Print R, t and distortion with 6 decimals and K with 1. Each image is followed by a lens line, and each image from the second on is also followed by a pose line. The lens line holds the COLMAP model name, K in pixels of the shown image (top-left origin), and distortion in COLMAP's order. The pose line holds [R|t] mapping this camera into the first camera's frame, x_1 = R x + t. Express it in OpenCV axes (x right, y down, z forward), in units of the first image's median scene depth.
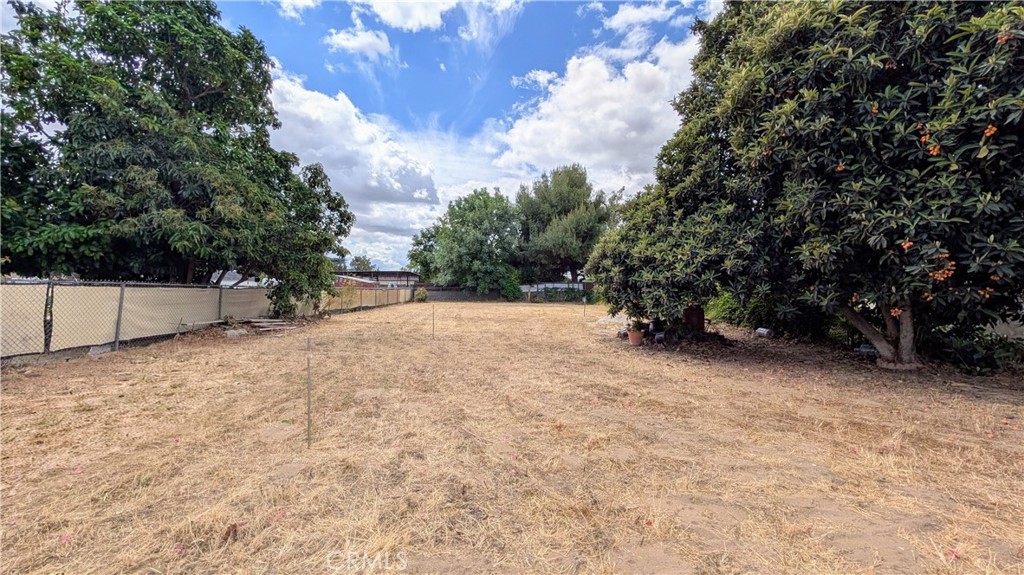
lens RADIAL K [[388.7, 0, 512.8], [0, 388.7, 289.9], [0, 0, 1]] dist [-0.003756, 0.000080]
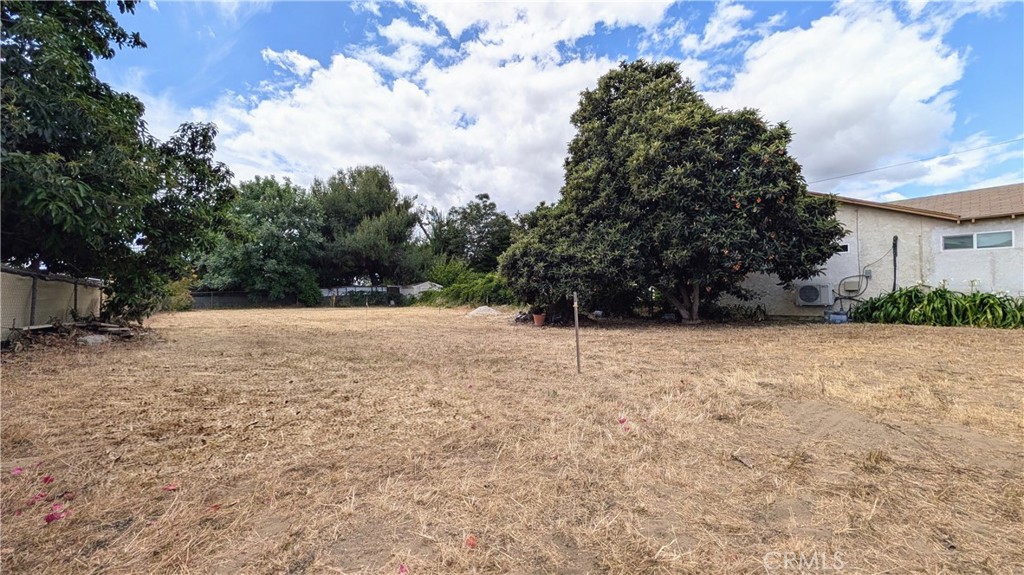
lens RADIAL K [[388.7, 0, 508.5], [0, 388.7, 288.2], [0, 0, 1]] dist [-0.003756, 0.000080]
pose [[0.827017, -0.002433, 0.562171, -0.137588], [0.015872, 0.999693, -0.019023, 0.012011], [-0.561952, 0.024655, 0.826802, 0.000355]]
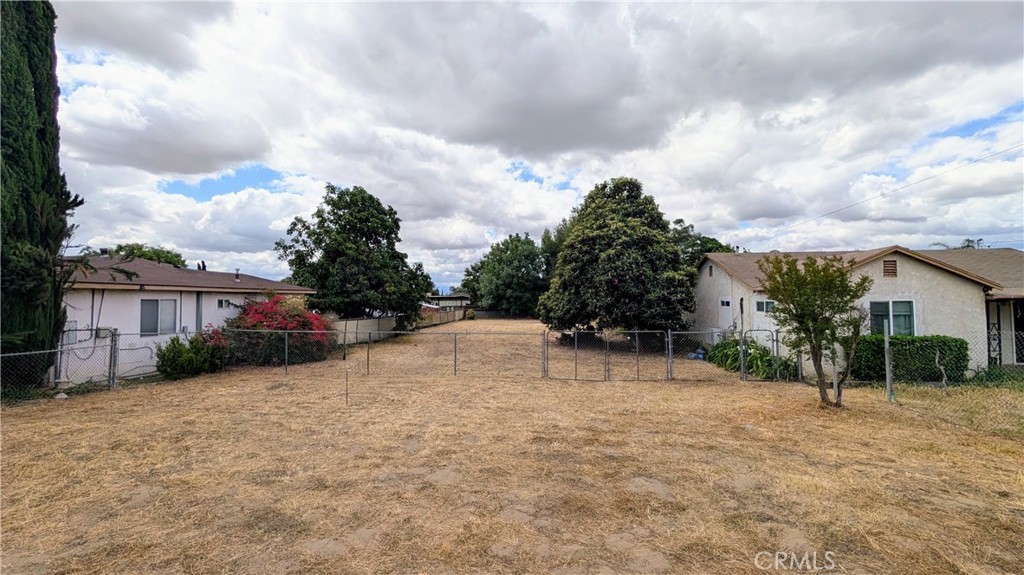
lens RADIAL K [[388.7, 0, 509.5], [0, 388.7, 287.2], [0, 0, 1]] dist [-0.003756, 0.000080]
pose [[0.989307, -0.013772, -0.145195, 0.103643], [0.007747, 0.999088, -0.041985, -0.025516], [0.145641, 0.040412, 0.988512, -0.350229]]
